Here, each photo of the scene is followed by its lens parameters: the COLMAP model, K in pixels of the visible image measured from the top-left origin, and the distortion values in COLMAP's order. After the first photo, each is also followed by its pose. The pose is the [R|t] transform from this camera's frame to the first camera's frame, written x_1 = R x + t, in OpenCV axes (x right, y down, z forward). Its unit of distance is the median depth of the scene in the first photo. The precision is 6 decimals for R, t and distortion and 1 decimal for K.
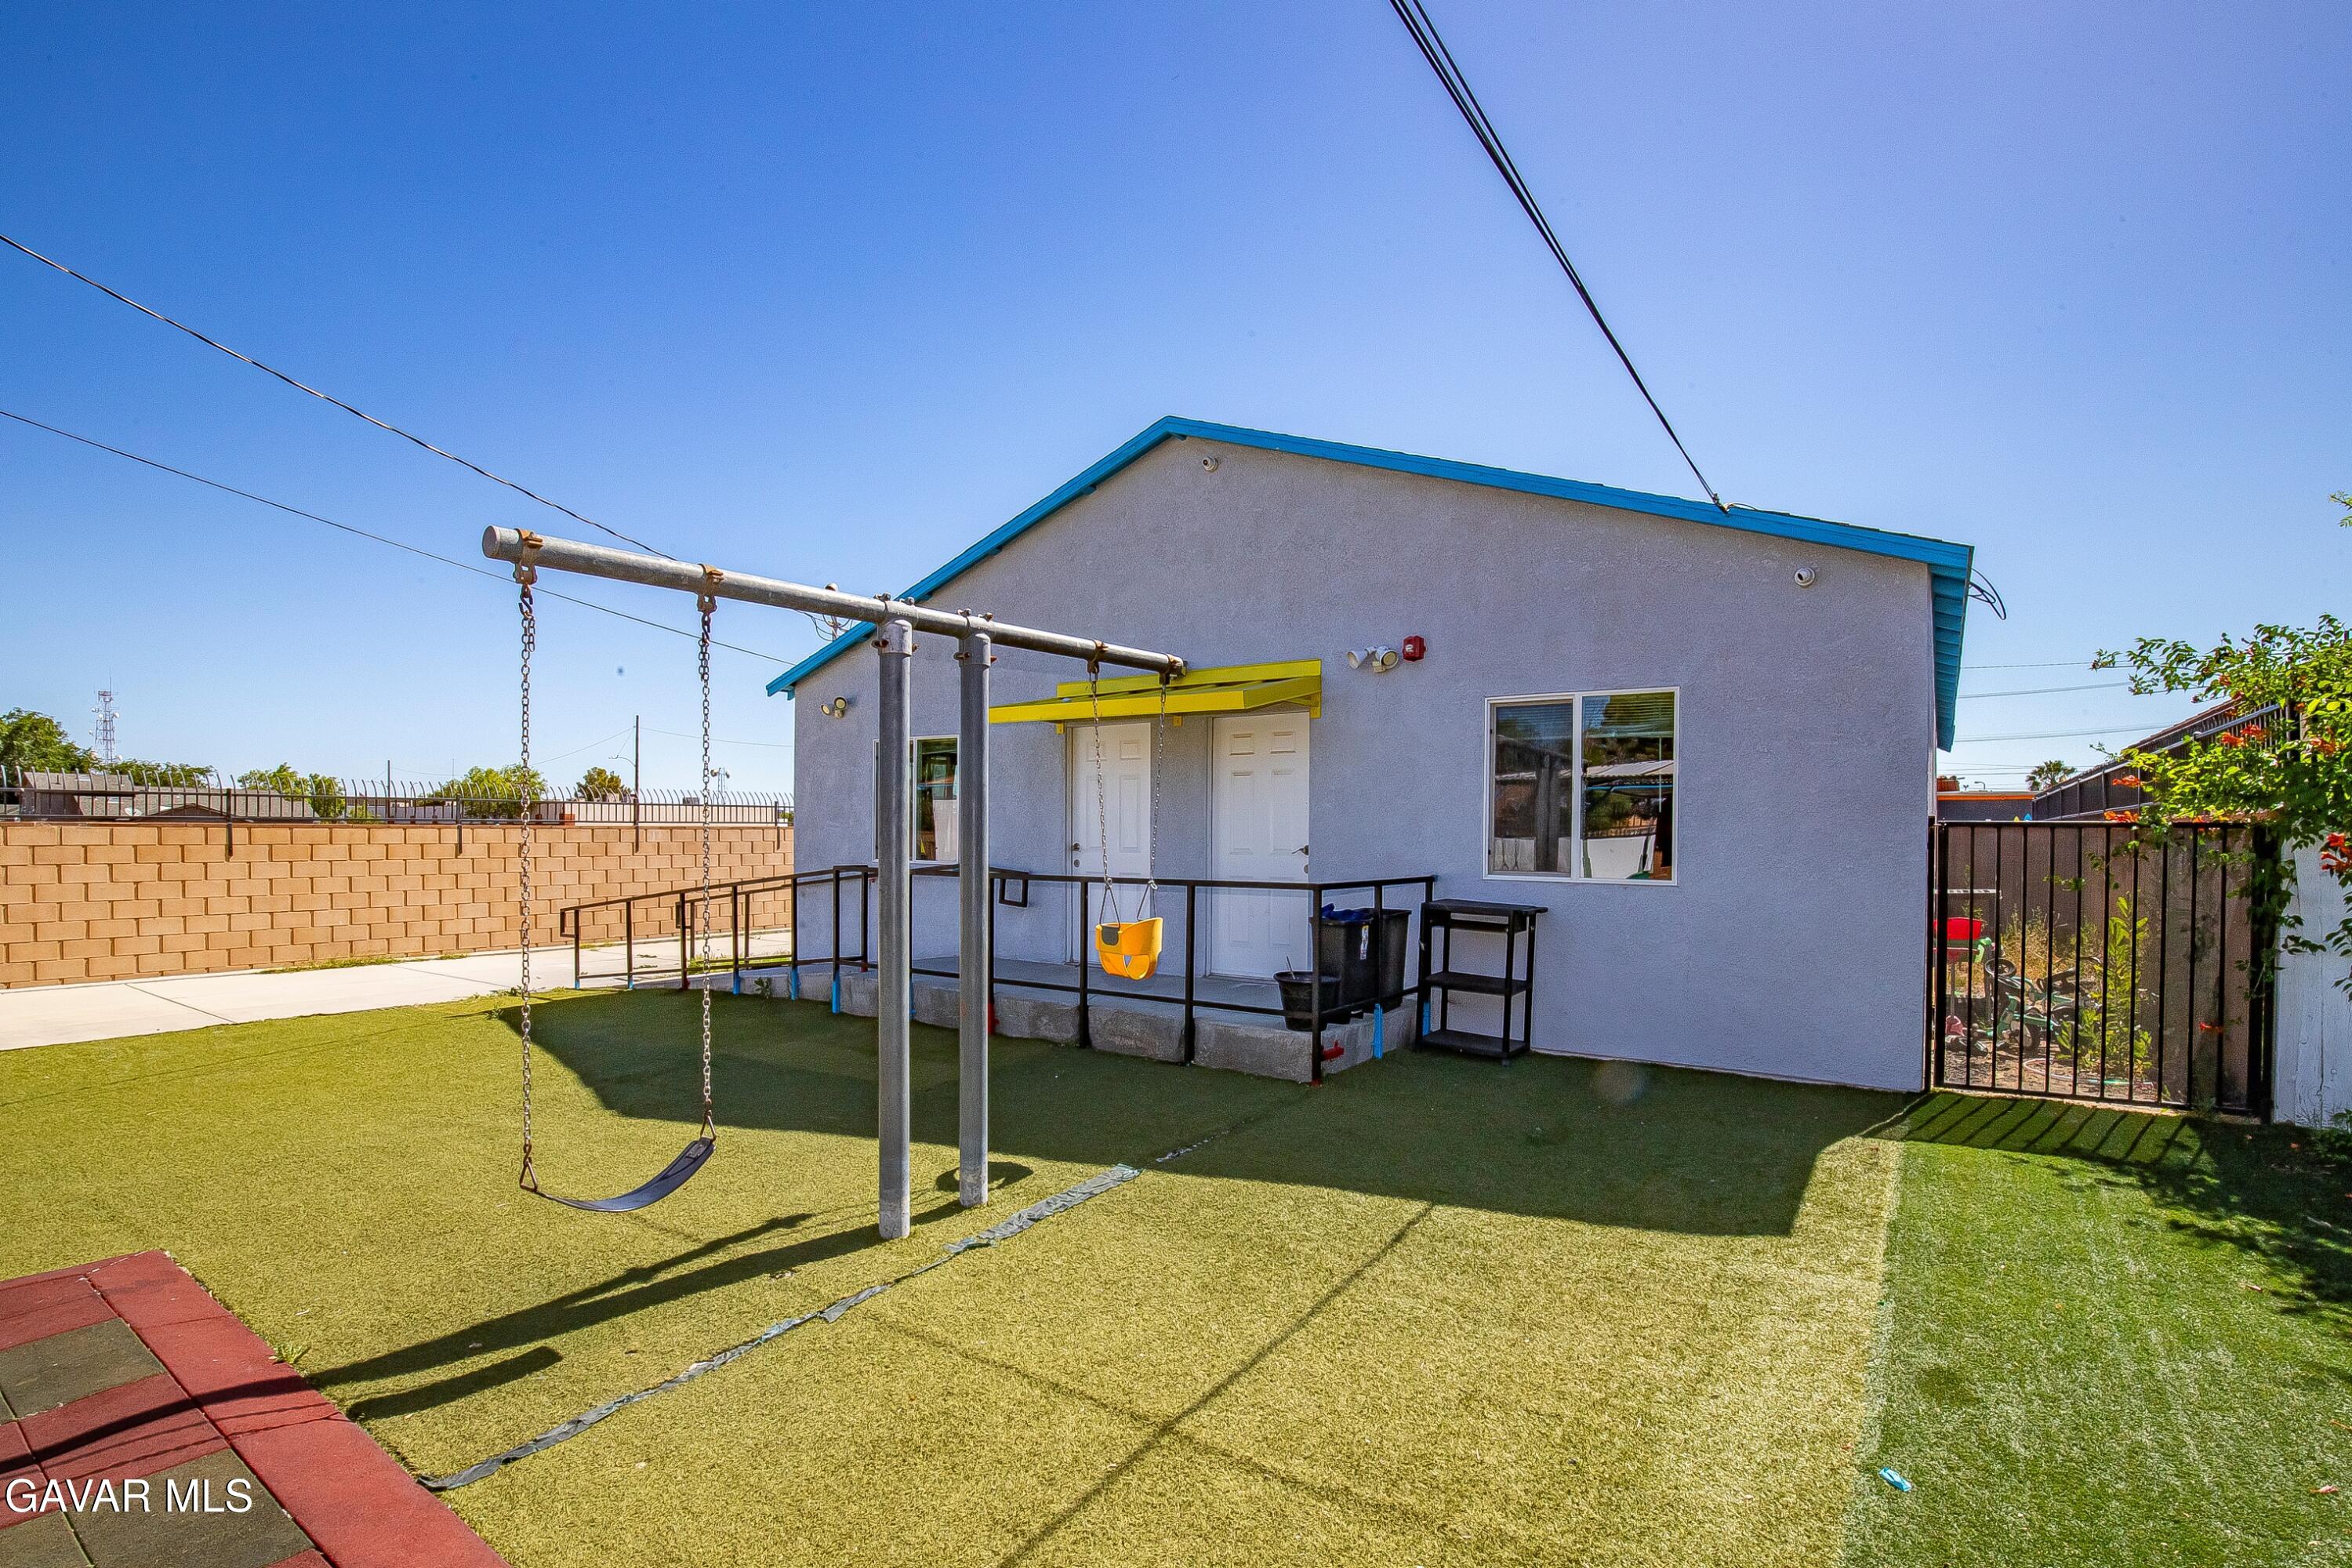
lens RADIAL K [[1095.5, 0, 1176.0], [0, 1095.5, 784.0], [0, 0, 1]] dist [-0.019891, 0.000975]
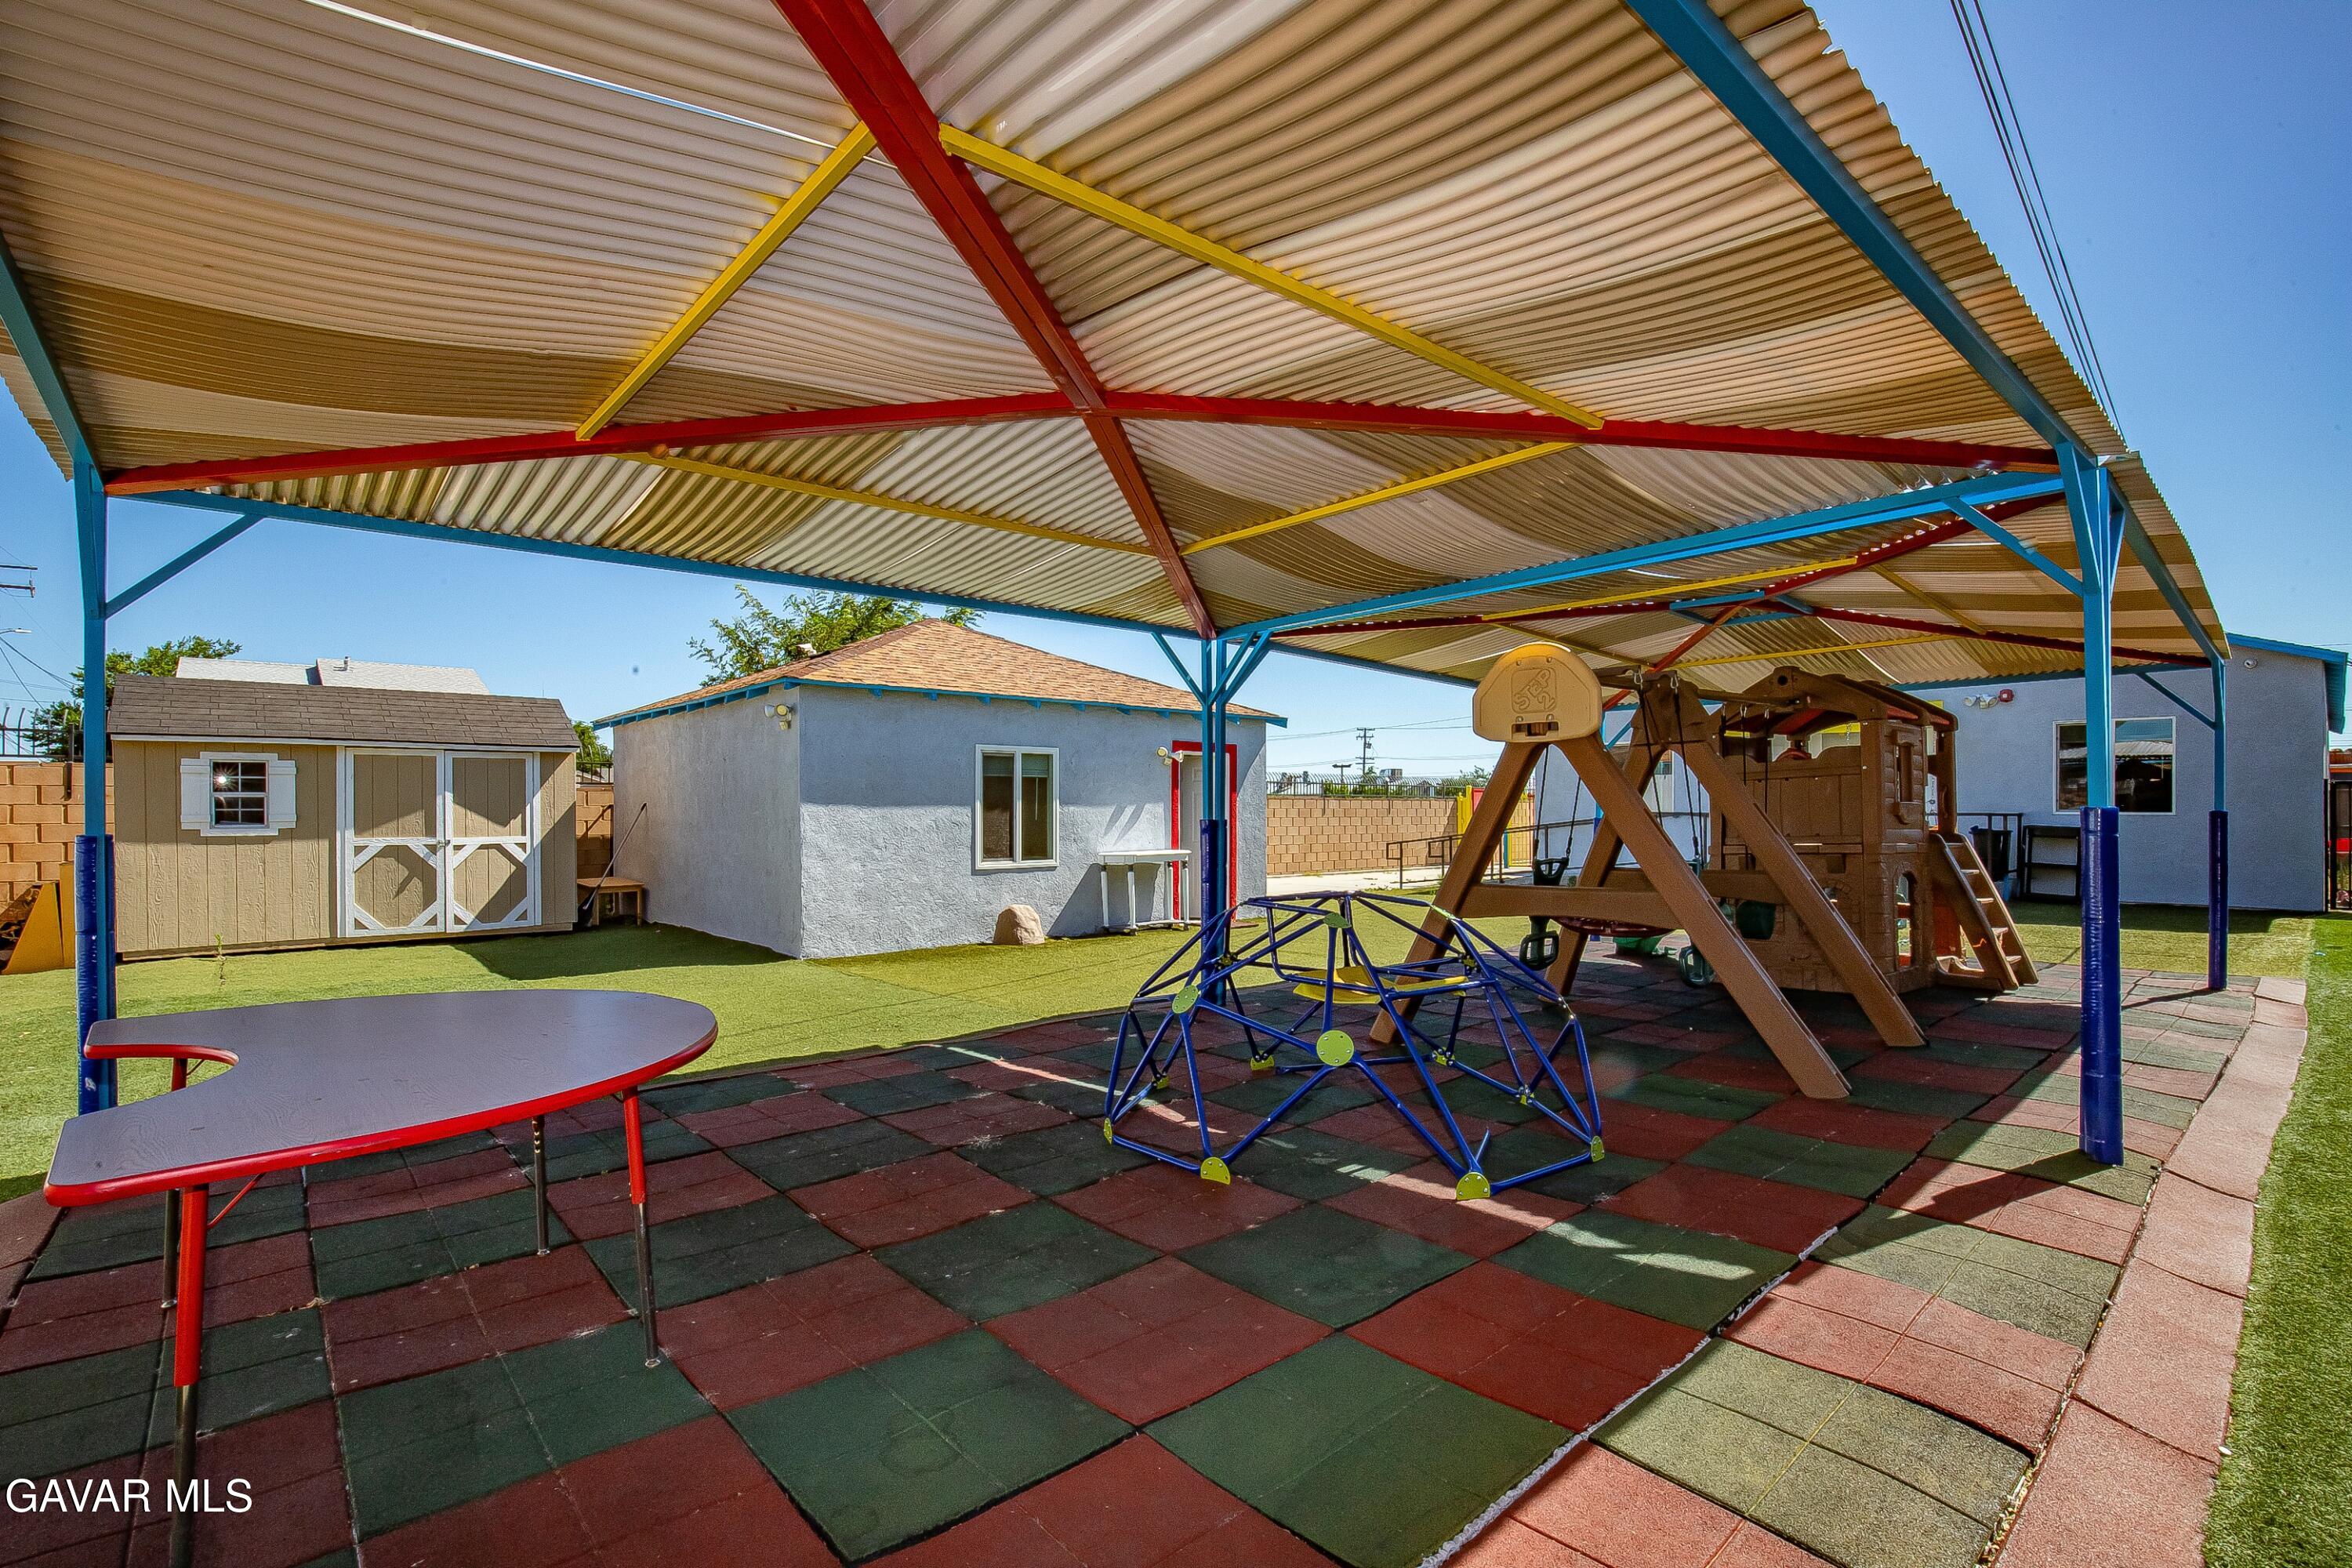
lens RADIAL K [[1095.5, 0, 1176.0], [0, 1095.5, 784.0], [0, 0, 1]] dist [-0.019891, 0.000975]
pose [[0.978163, -0.011482, -0.207520, -0.558390], [0.015506, 0.999722, 0.017777, -0.015975], [0.207259, -0.020606, 0.978069, -0.789352]]
